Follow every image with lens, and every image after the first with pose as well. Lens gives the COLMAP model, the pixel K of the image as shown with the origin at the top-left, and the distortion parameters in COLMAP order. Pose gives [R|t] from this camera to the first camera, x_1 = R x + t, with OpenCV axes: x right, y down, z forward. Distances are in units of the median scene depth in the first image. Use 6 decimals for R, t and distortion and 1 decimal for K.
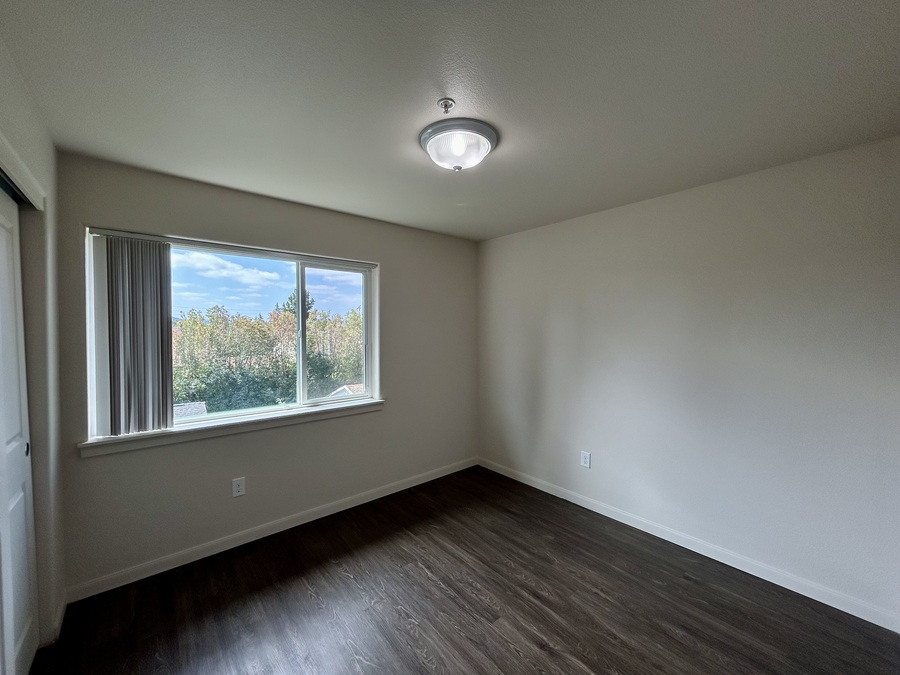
lens RADIAL K [[354.0, 0, 433.0], [0, 354.0, 335.1], [0, 0, 1]] dist [0.000403, 0.000017]
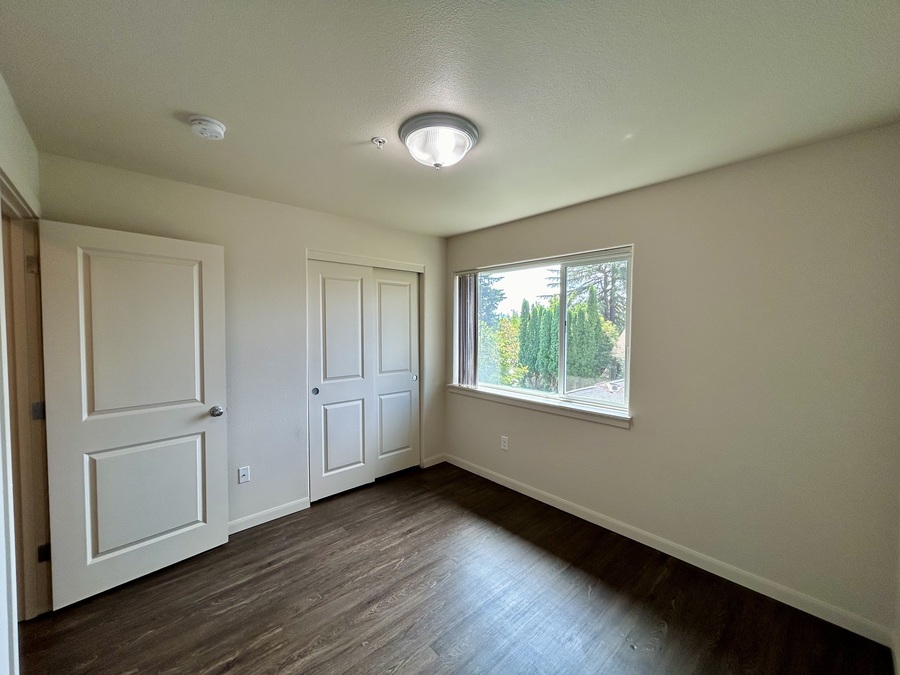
lens RADIAL K [[369.7, 0, 473.4], [0, 369.7, 326.1], [0, 0, 1]] dist [0.000448, -0.000013]
pose [[0.086793, 0.002087, -0.996224, 0.865565], [-0.018279, 0.999833, 0.000502, -0.016210], [0.996059, 0.018166, 0.086817, 0.768119]]
